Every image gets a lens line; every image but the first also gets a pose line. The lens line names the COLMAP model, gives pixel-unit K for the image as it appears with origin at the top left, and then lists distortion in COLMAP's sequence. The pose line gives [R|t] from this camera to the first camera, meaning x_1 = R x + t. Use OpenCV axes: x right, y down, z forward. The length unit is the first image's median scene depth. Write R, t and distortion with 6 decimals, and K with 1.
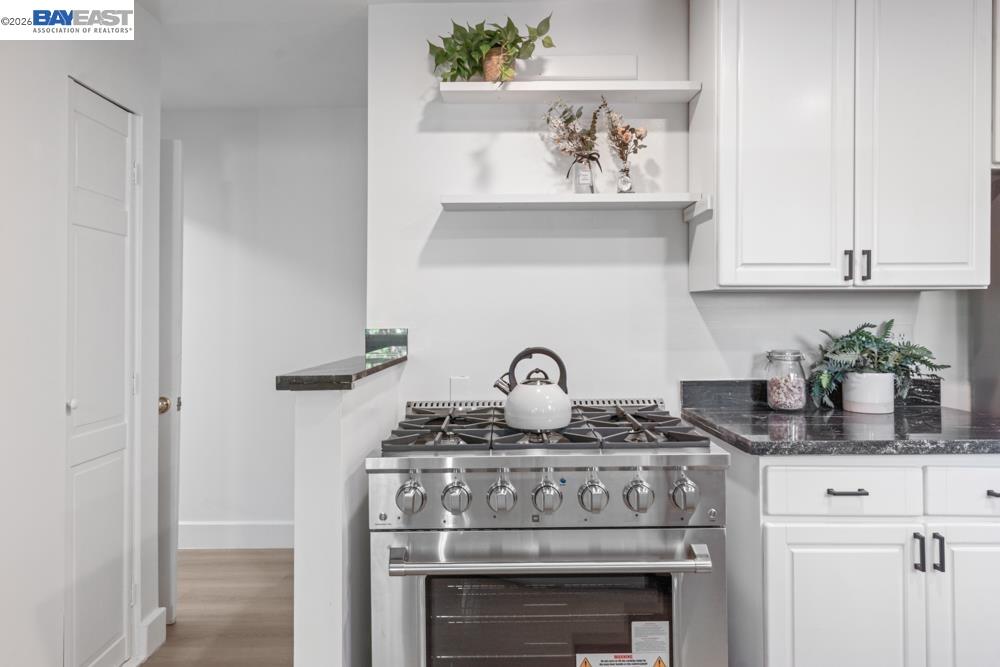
lens RADIAL K [[642.2, 0, 500.5], [0, 642.2, 326.1], [0, 0, 1]] dist [-0.002639, -0.000917]
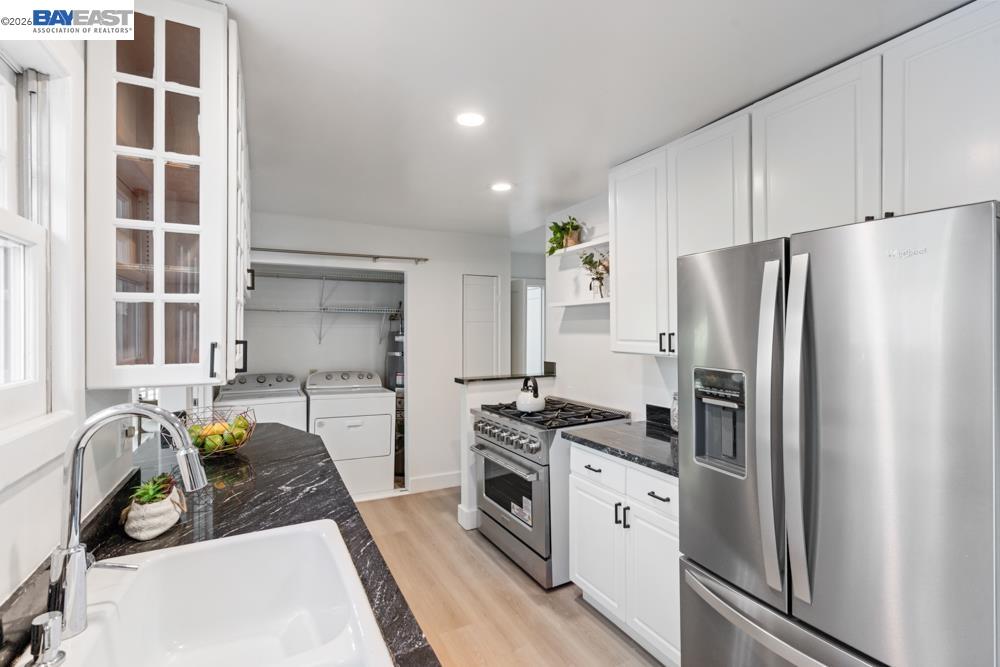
lens RADIAL K [[463.6, 0, 499.8], [0, 463.6, 330.8], [0, 0, 1]] dist [-0.007249, 0.001171]
pose [[0.452235, 0.002520, -0.891895, 1.548798], [-0.001360, 0.999997, 0.002137, -0.136734], [0.891898, 0.000246, 0.452237, 0.141621]]
